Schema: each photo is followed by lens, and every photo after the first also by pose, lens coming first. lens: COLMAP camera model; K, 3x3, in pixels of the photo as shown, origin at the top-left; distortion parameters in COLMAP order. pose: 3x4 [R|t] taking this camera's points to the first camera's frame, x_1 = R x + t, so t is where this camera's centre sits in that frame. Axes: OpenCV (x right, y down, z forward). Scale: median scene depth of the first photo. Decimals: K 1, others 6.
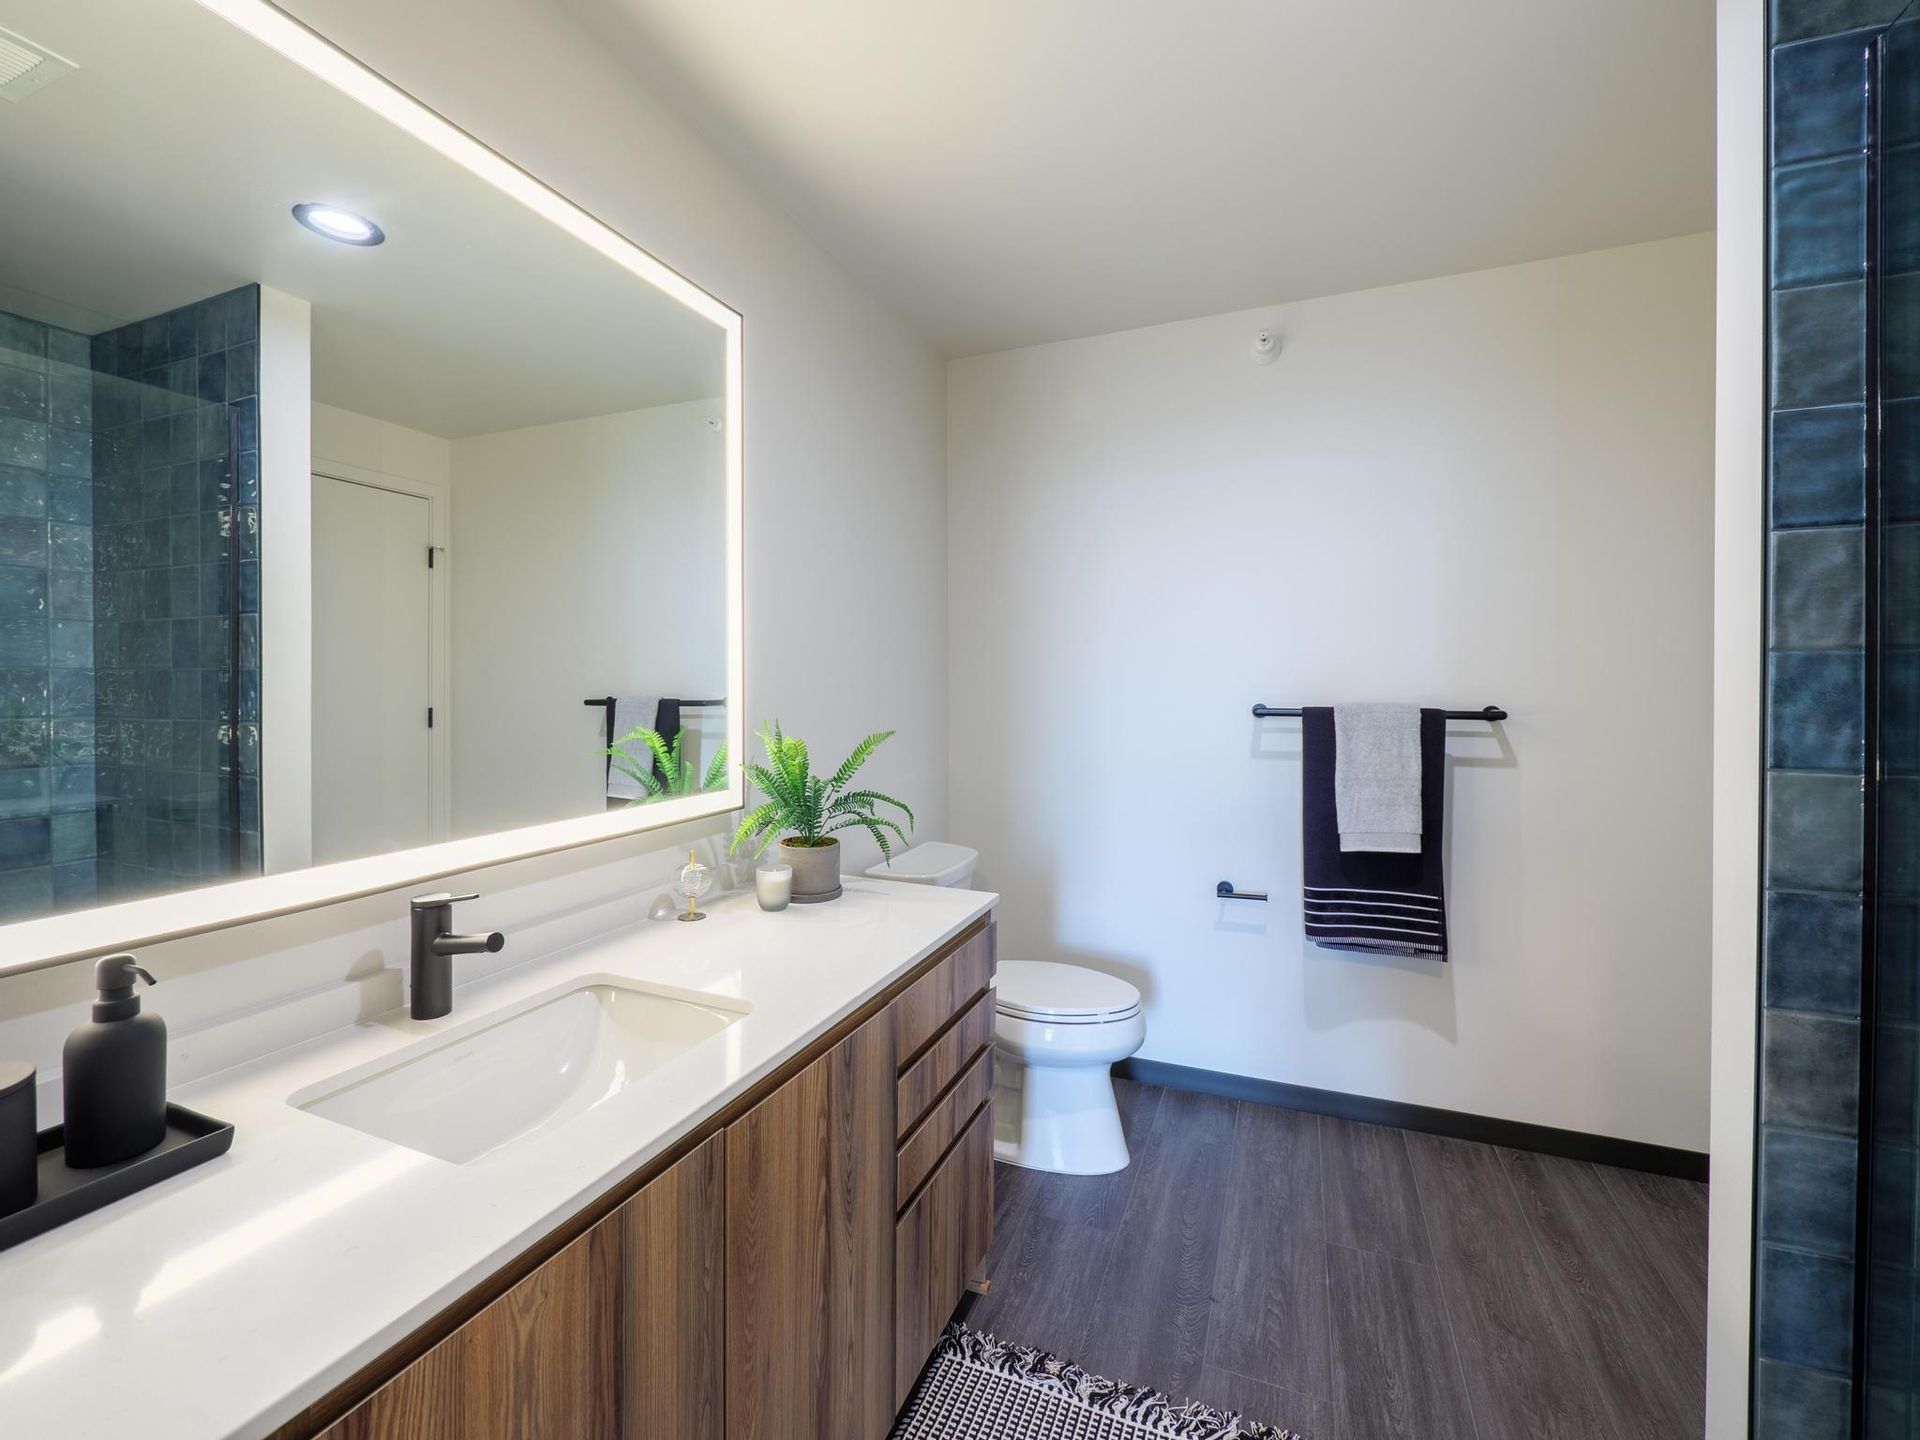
lens RADIAL K [[805.6, 0, 964.6], [0, 805.6, 705.0], [0, 0, 1]] dist [-0.001704, -0.000103]
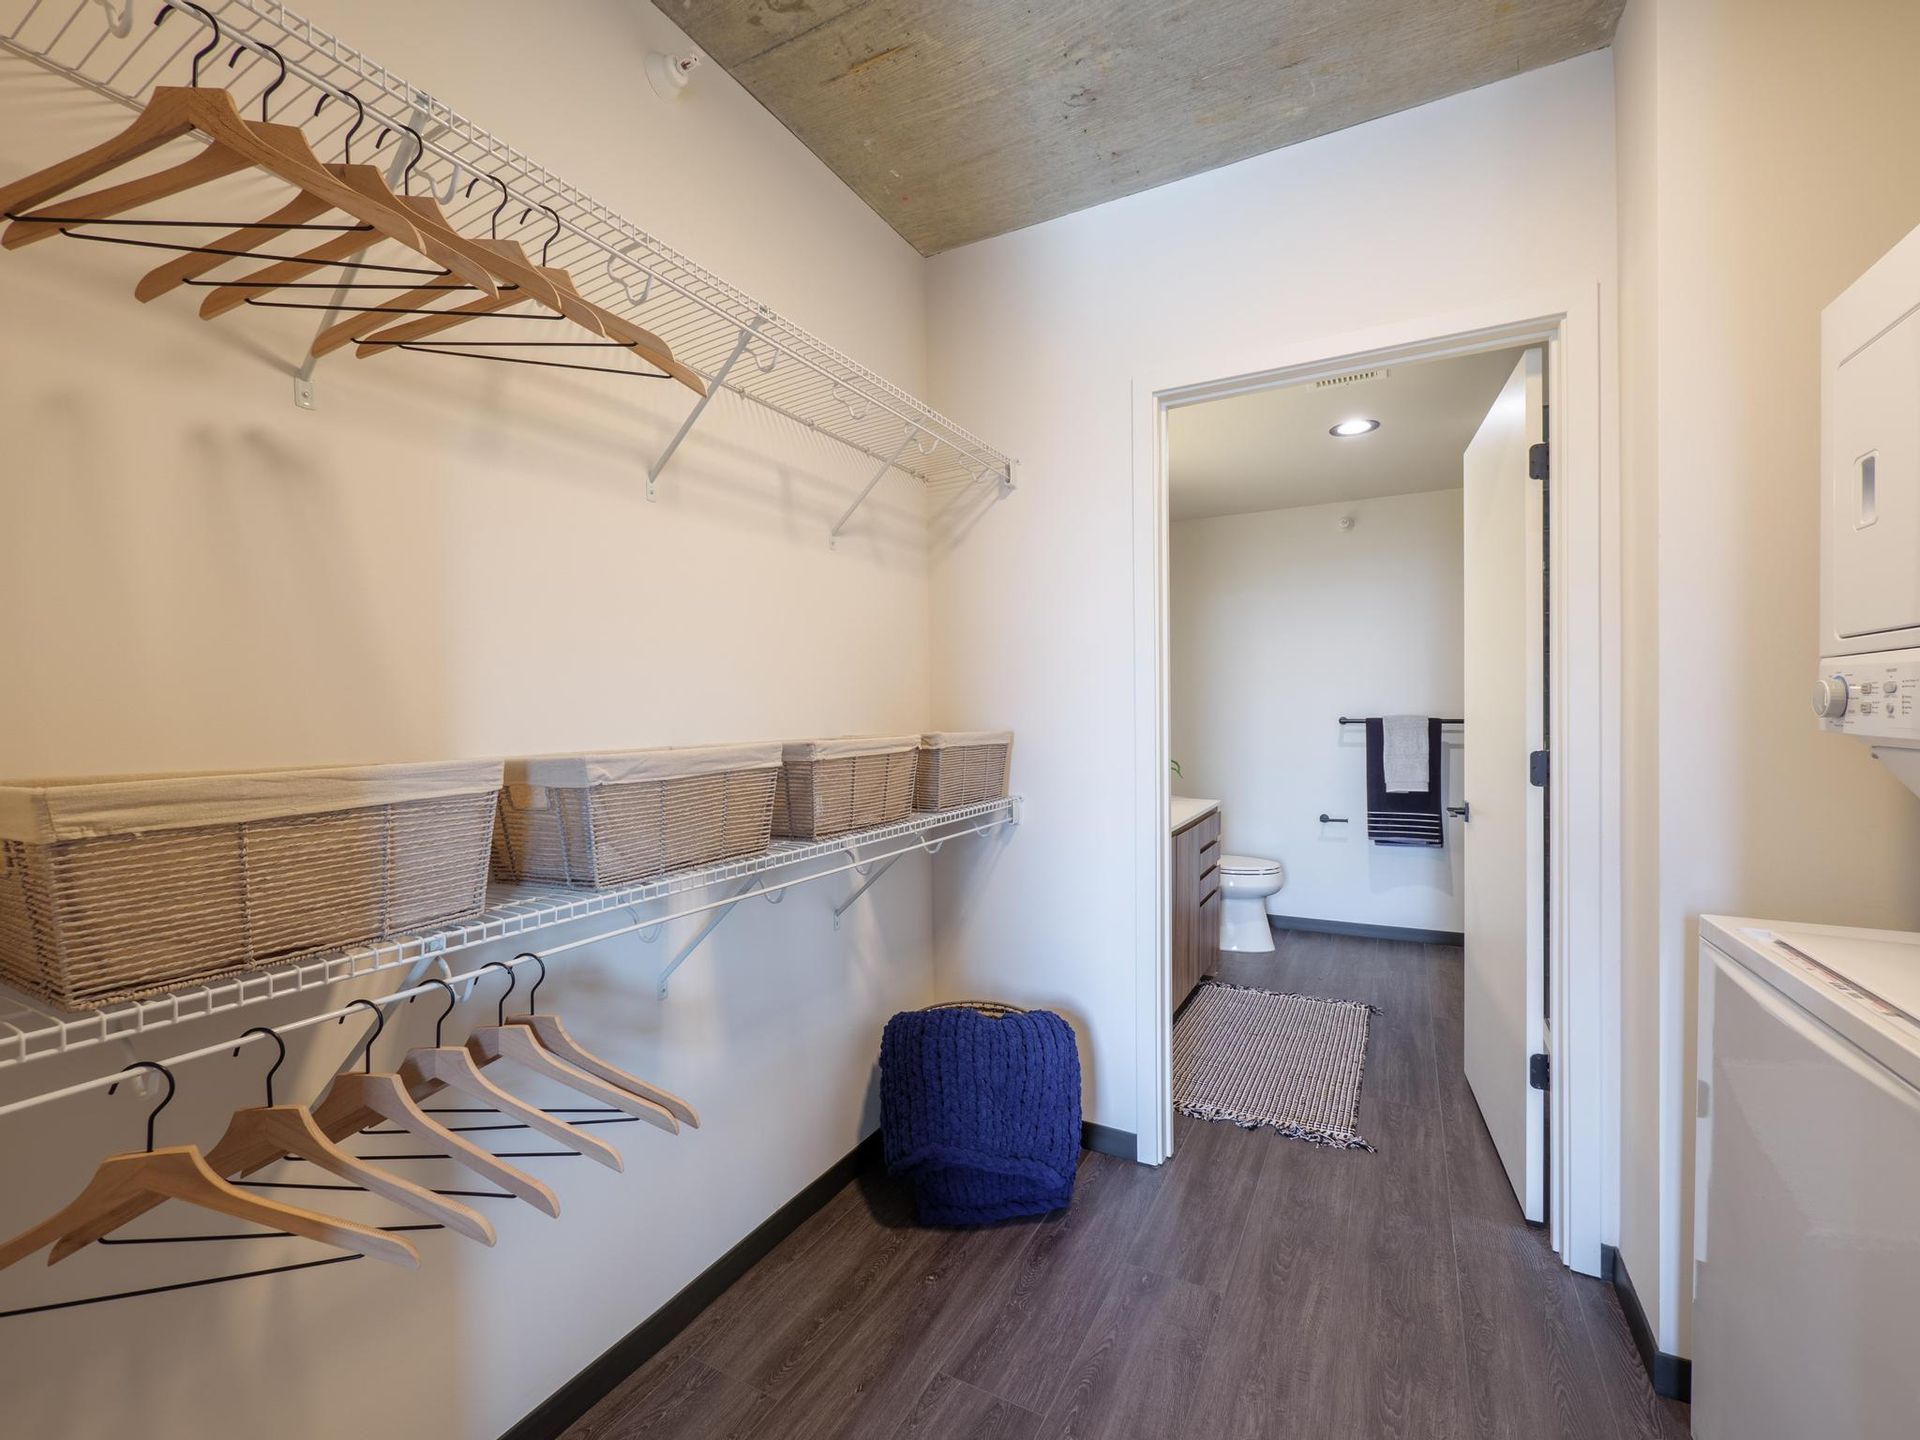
lens RADIAL K [[805.6, 0, 951.7], [0, 805.6, 719.7], [0, 0, 1]] dist [-0.001704, -0.000103]
pose [[0.993482, -0.003998, -0.113920, -0.349732], [0.003176, 0.999968, -0.007405, 0.018131], [0.113946, 0.006995, 0.993462, -1.041176]]
